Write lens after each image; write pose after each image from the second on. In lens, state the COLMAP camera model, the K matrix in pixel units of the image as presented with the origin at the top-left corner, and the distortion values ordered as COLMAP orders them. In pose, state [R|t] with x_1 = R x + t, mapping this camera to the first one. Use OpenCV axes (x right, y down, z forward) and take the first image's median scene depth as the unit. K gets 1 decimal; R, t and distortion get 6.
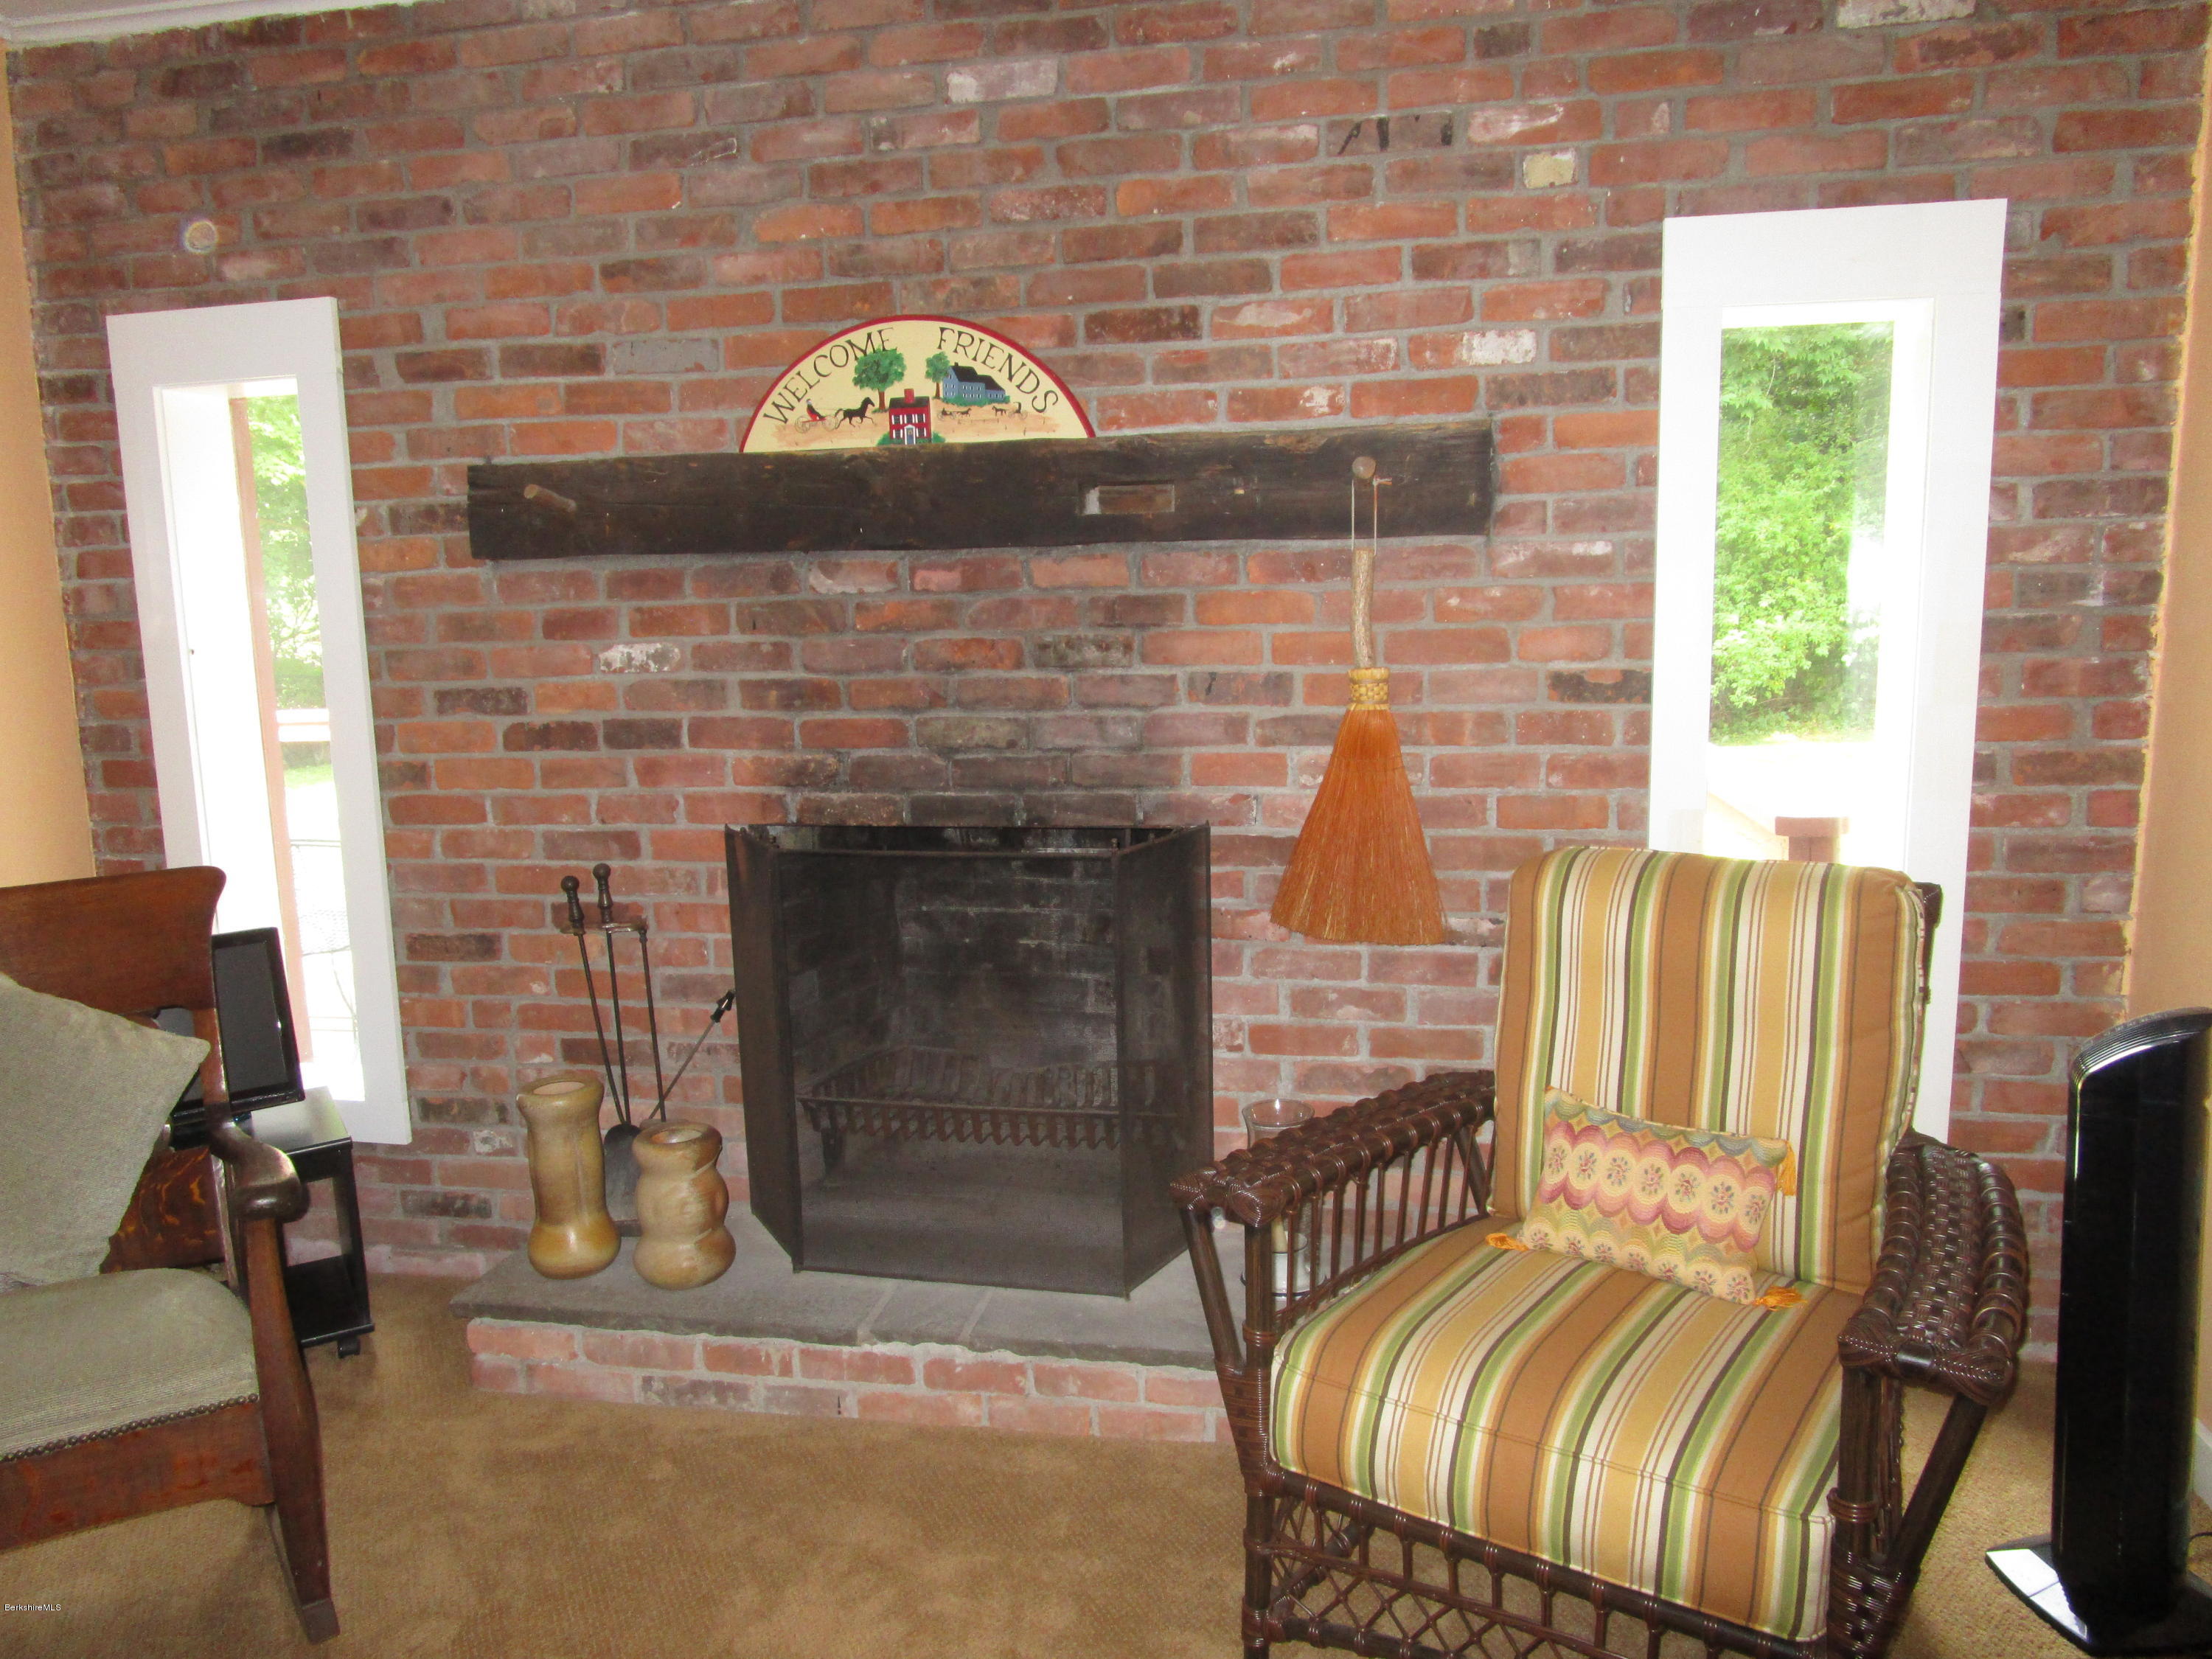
lens RADIAL K [[1601.2, 0, 1092.7], [0, 1601.2, 830.9], [0, 0, 1]] dist [-0.024469, 0.014839]
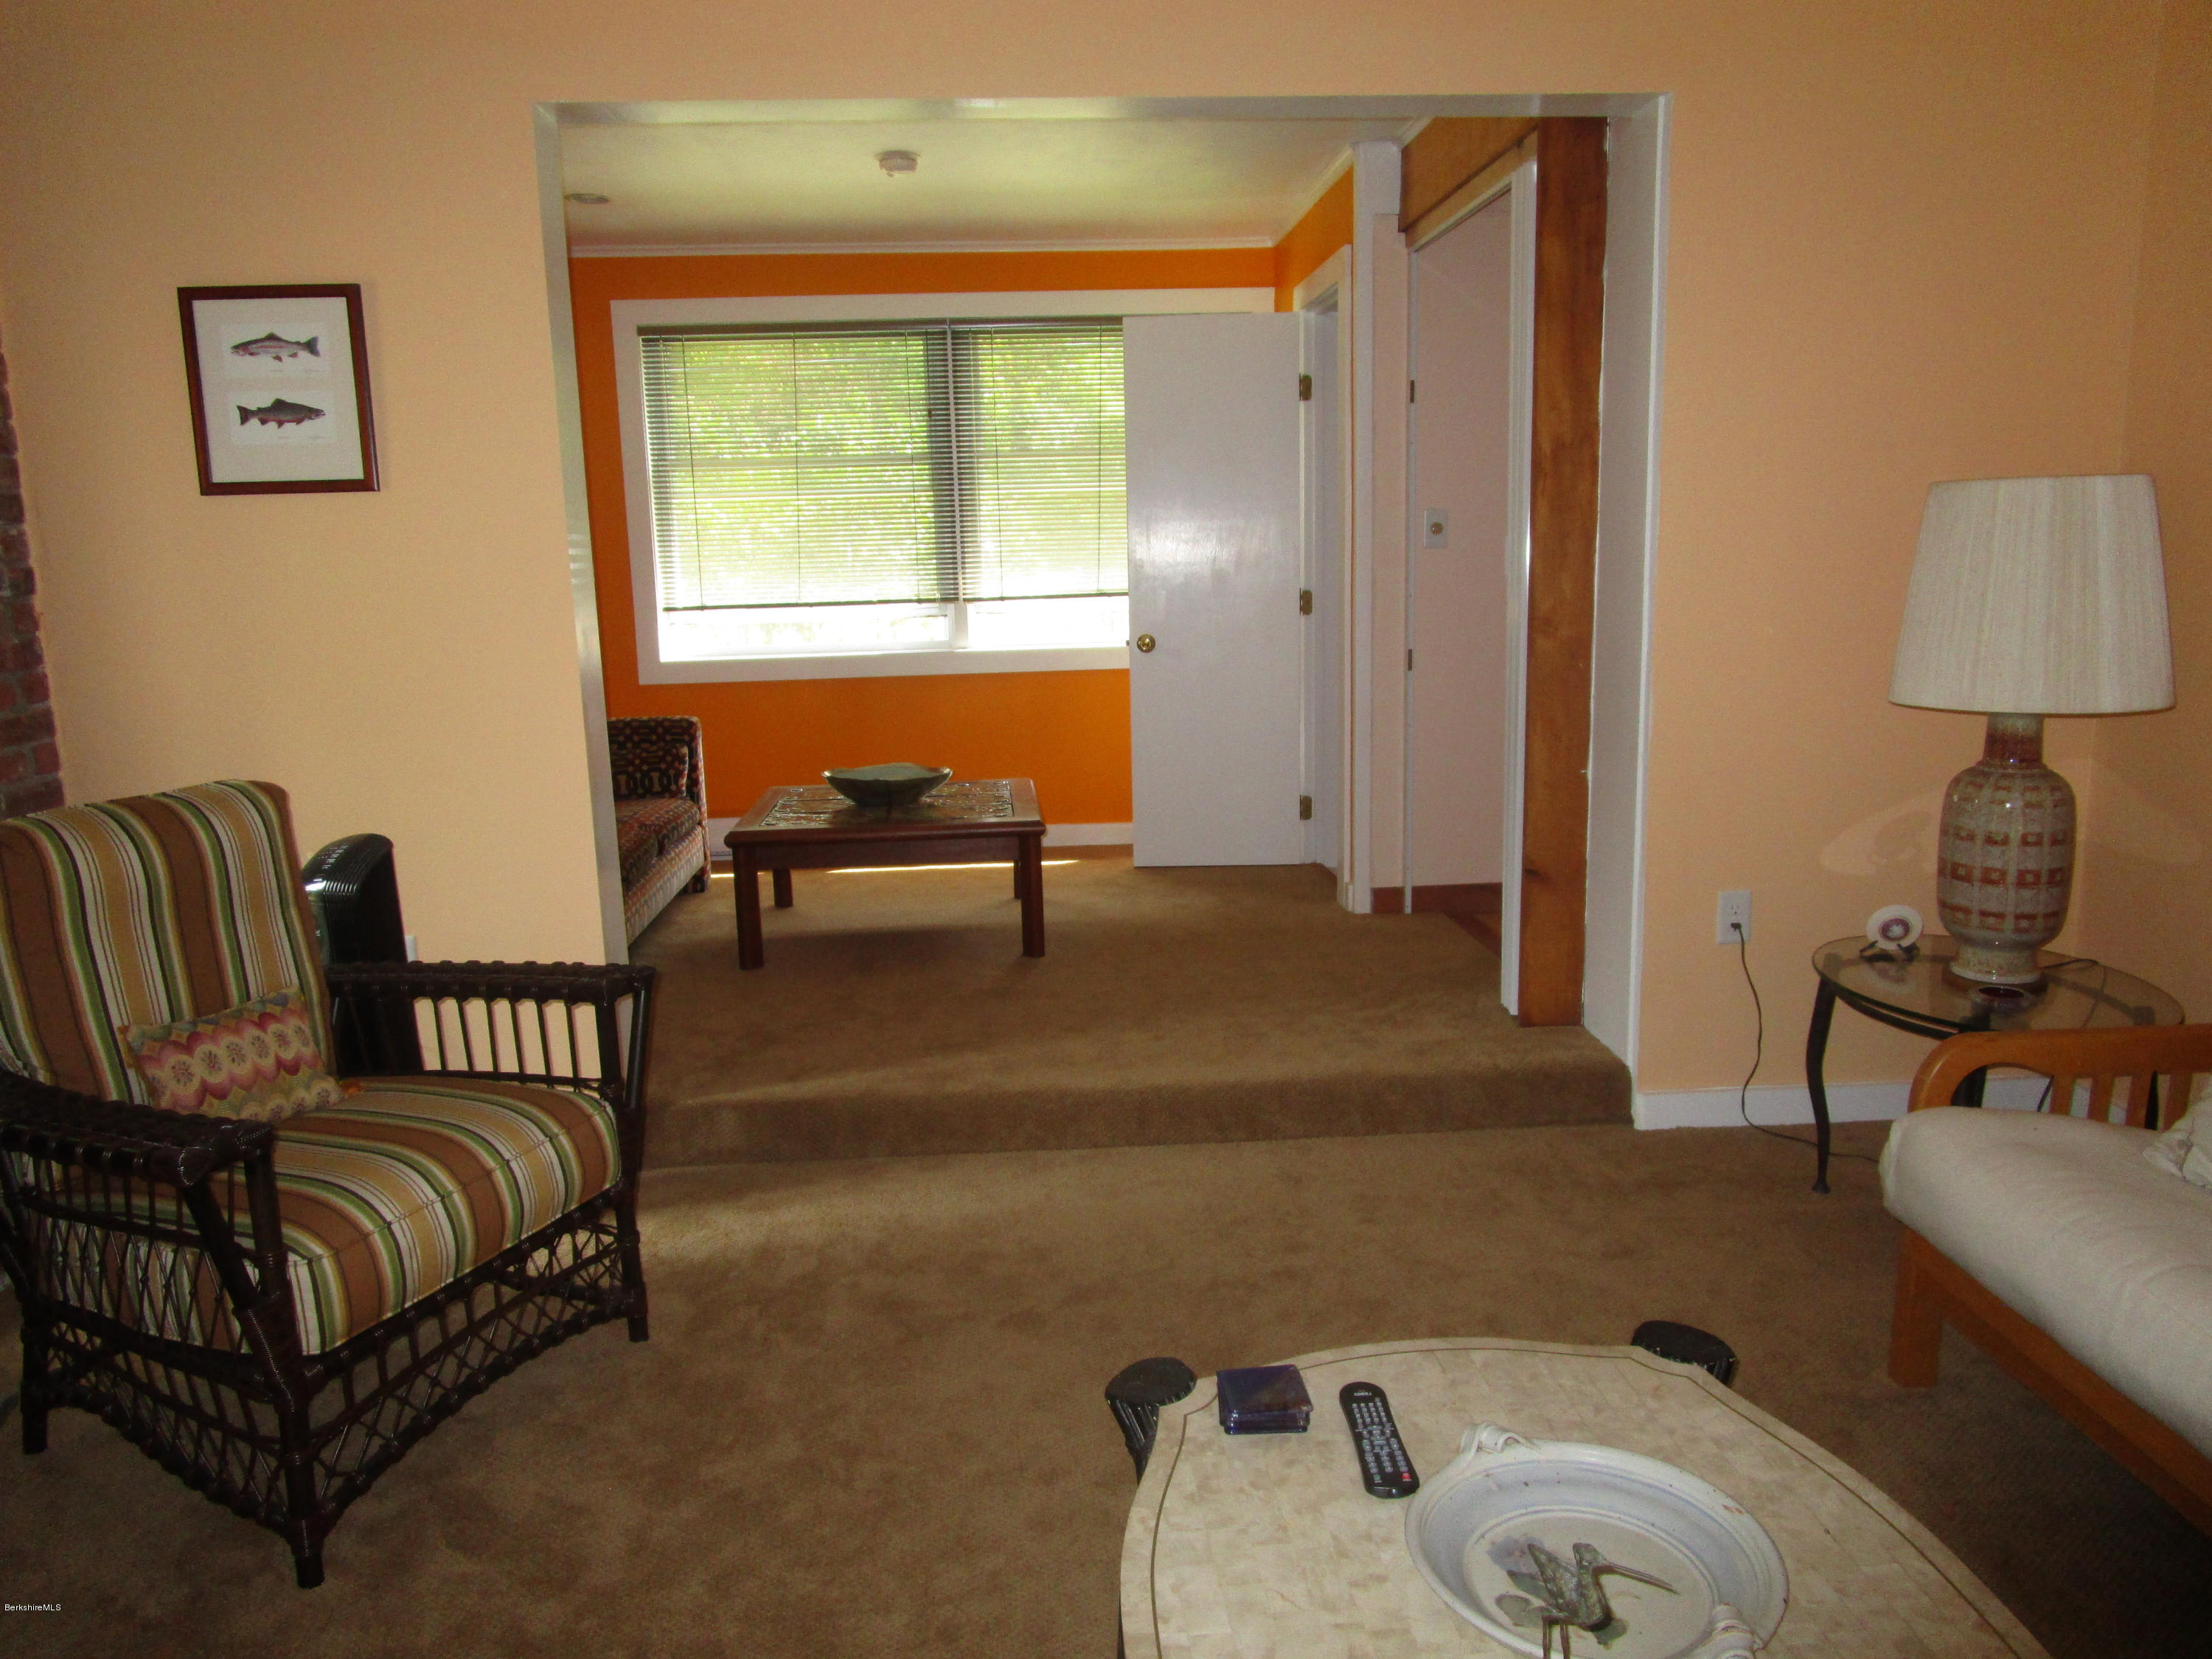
lens RADIAL K [[1601.2, 0, 1099.9], [0, 1601.2, 818.8], [0, 0, 1]] dist [-0.024469, 0.014839]
pose [[-0.241354, -0.134069, 0.961132, -0.705023], [0.186064, 0.965643, 0.181422, -0.037720], [-0.952433, 0.222619, -0.208116, 0.446675]]
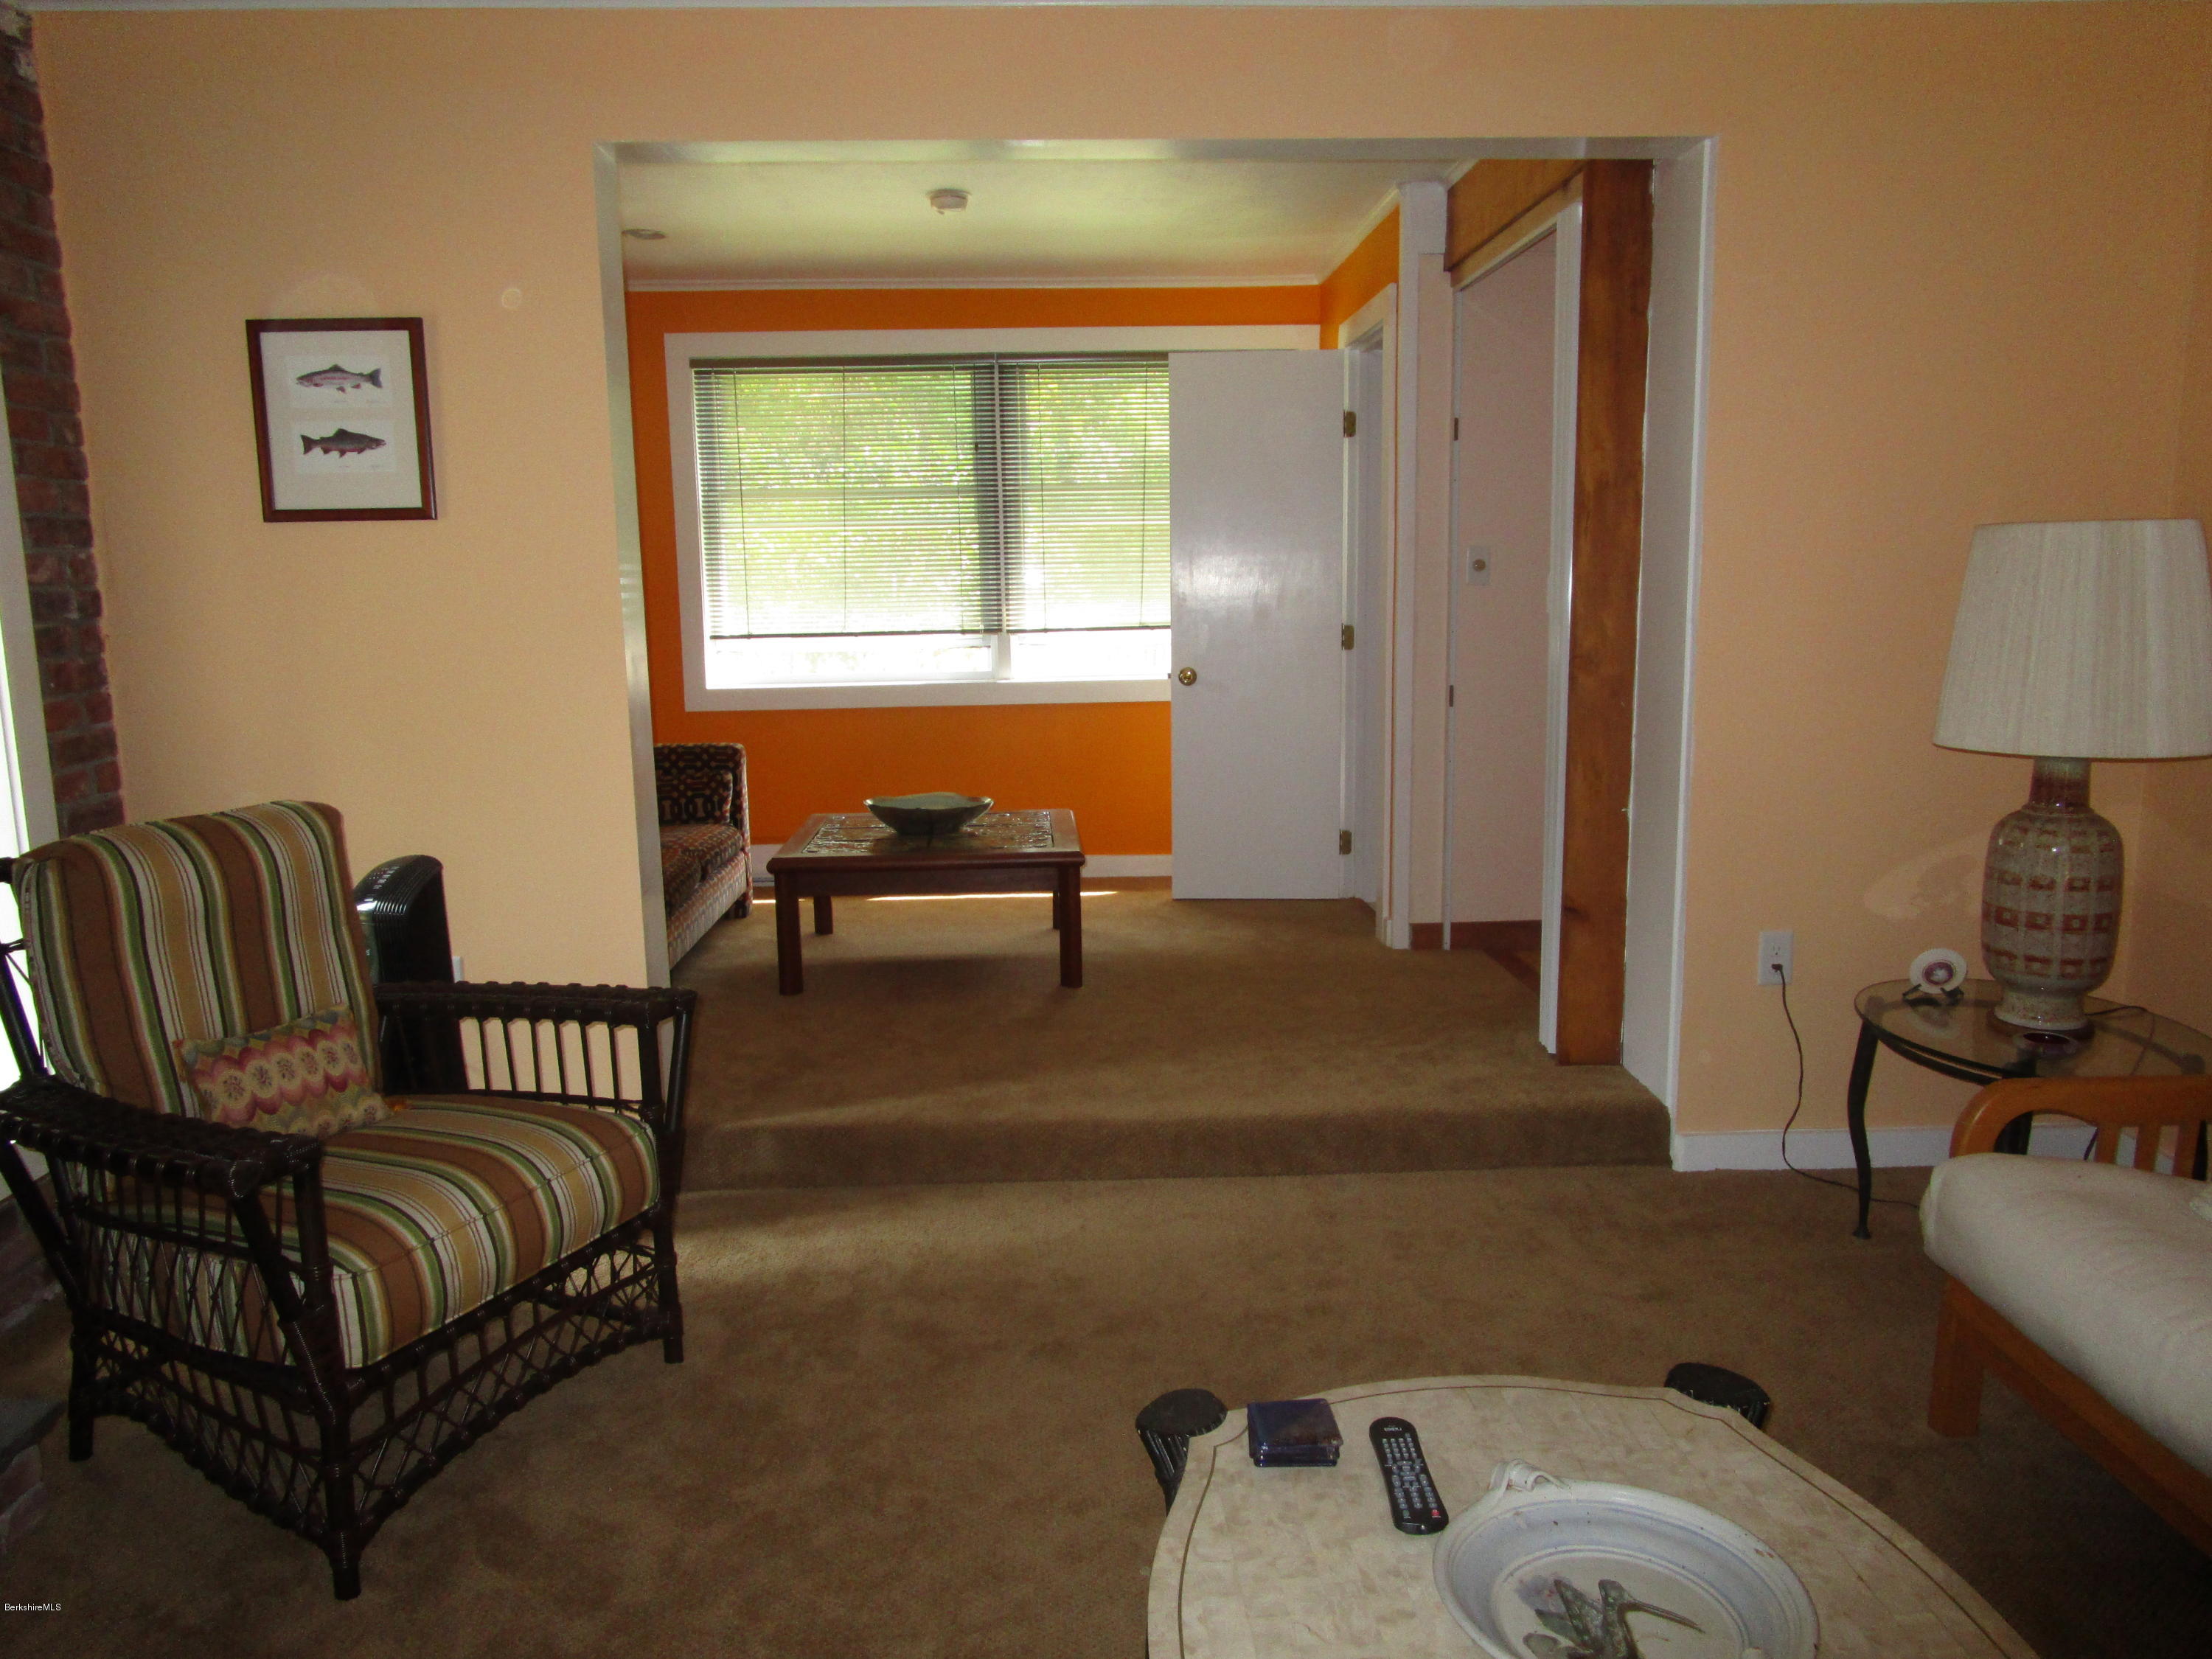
lens RADIAL K [[1601.2, 0, 1103.5], [0, 1601.2, 817.6], [0, 0, 1]] dist [-0.024469, 0.014839]
pose [[-0.217610, -0.117641, 0.968920, -0.712873], [0.176568, 0.971586, 0.157620, -0.039241], [-0.959932, 0.205380, -0.190655, 0.447644]]
